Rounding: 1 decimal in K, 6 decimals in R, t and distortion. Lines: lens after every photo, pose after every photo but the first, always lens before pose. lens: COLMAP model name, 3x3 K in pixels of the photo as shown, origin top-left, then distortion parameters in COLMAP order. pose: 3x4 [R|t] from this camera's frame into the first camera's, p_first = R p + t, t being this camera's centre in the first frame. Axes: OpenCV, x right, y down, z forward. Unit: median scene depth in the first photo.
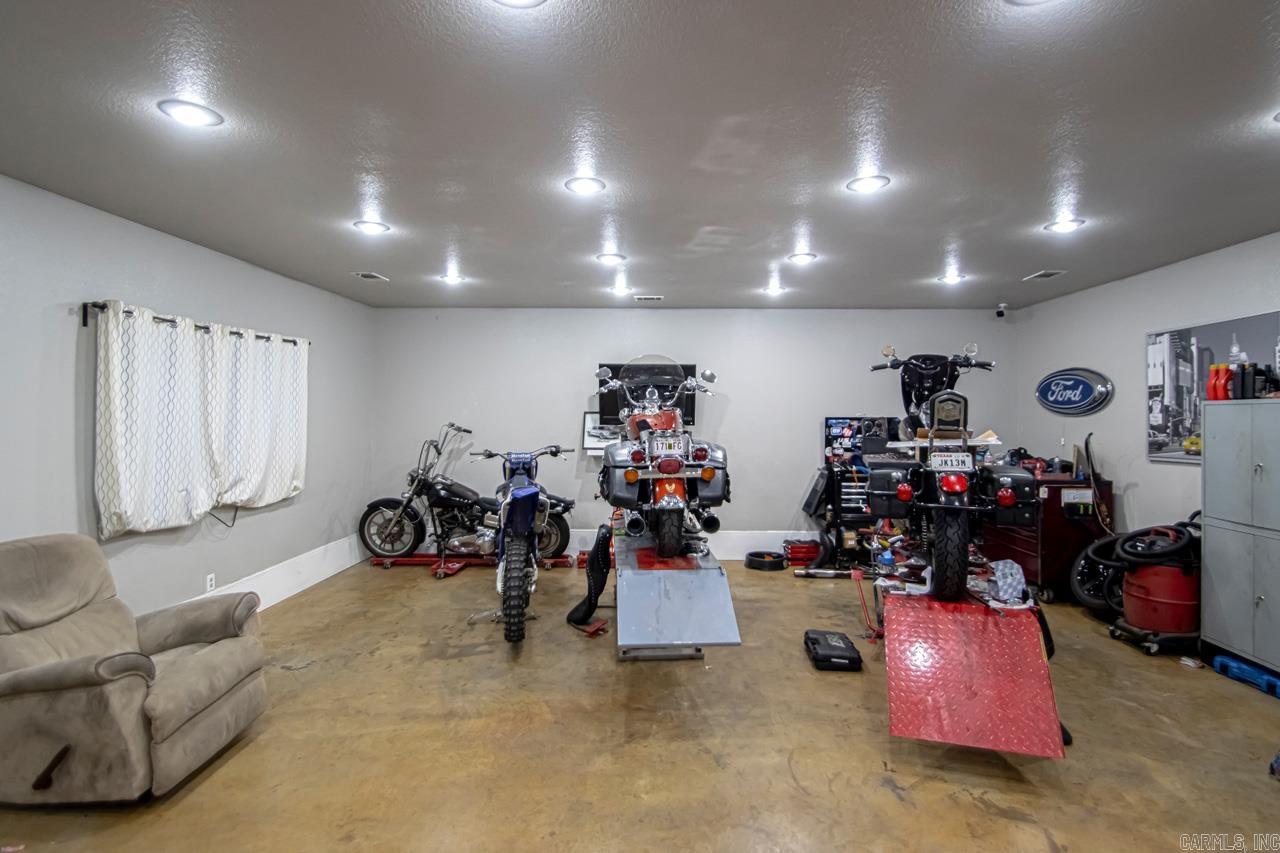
lens RADIAL K [[610.6, 0, 654.8], [0, 610.6, 412.8], [0, 0, 1]] dist [0.017910, -0.020160]
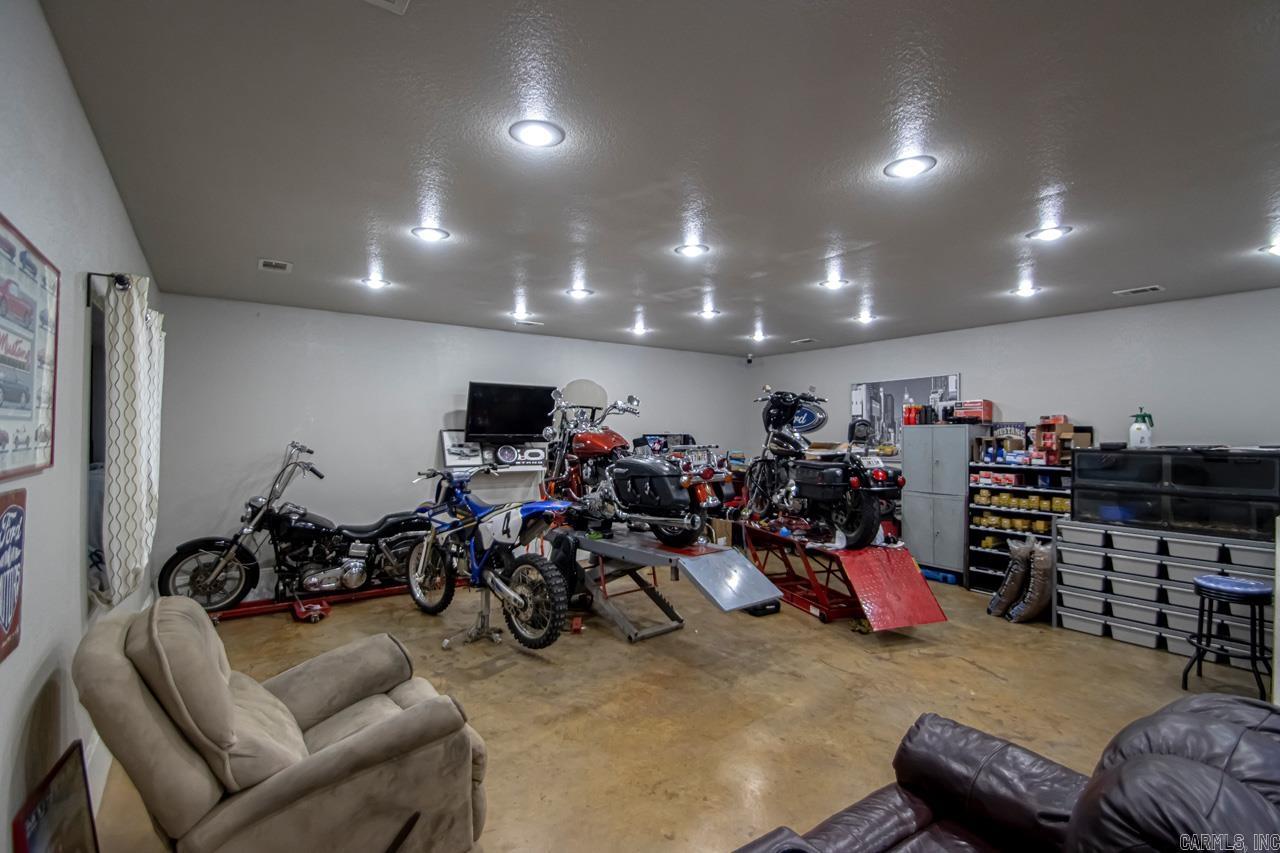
lens RADIAL K [[591.6, 0, 650.8], [0, 591.6, 425.2], [0, 0, 1]] dist [0.017355, -0.019589]
pose [[0.801027, 0.007501, 0.598581, -0.693378], [-0.003289, 0.999962, -0.008129, -0.002841], [-0.598619, 0.004543, 0.801021, 0.062184]]
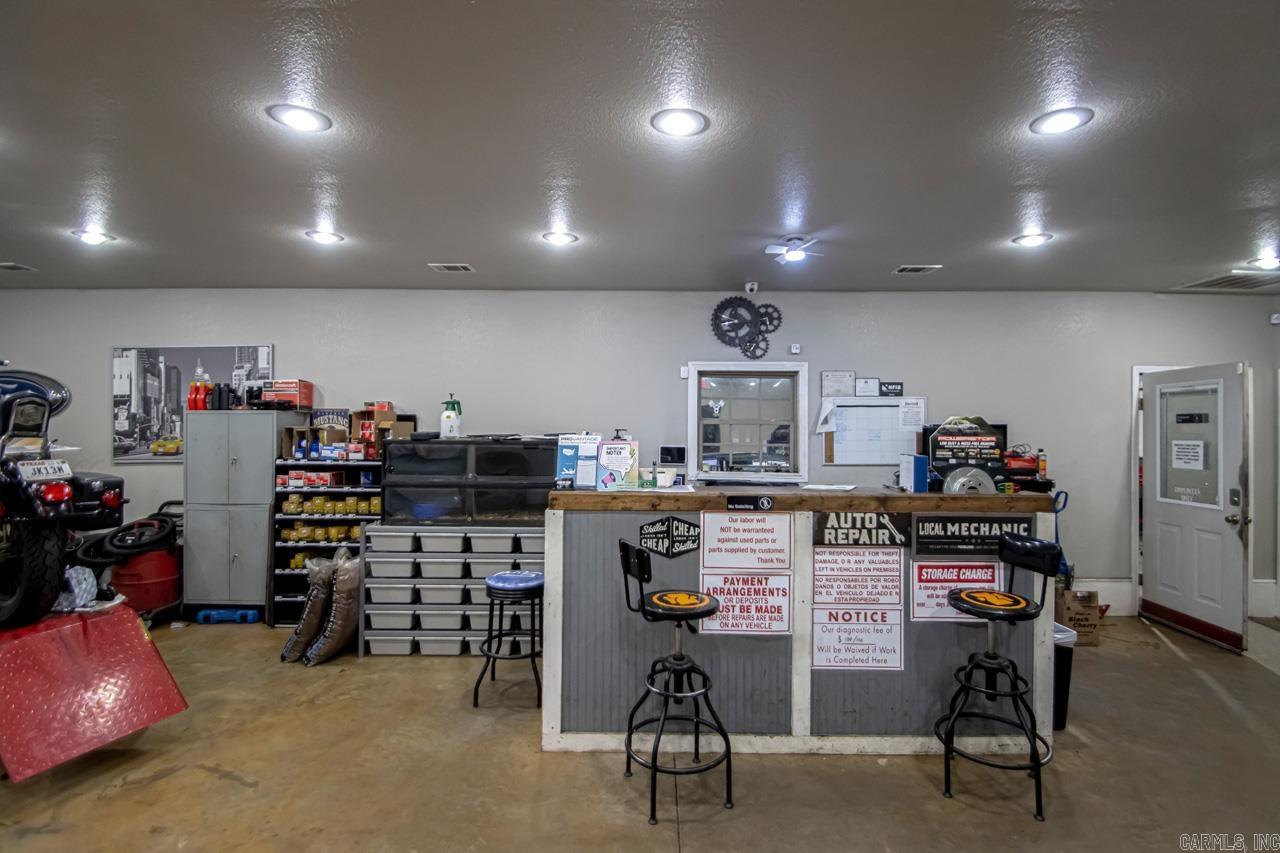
lens RADIAL K [[591.6, 0, 650.8], [0, 591.6, 425.2], [0, 0, 1]] dist [0.017355, -0.019589]
pose [[-0.009287, 0.001332, 0.999956, -0.304511], [-0.007059, 0.999974, -0.001397, 0.005443], [-0.999932, -0.007072, -0.009277, 0.068298]]
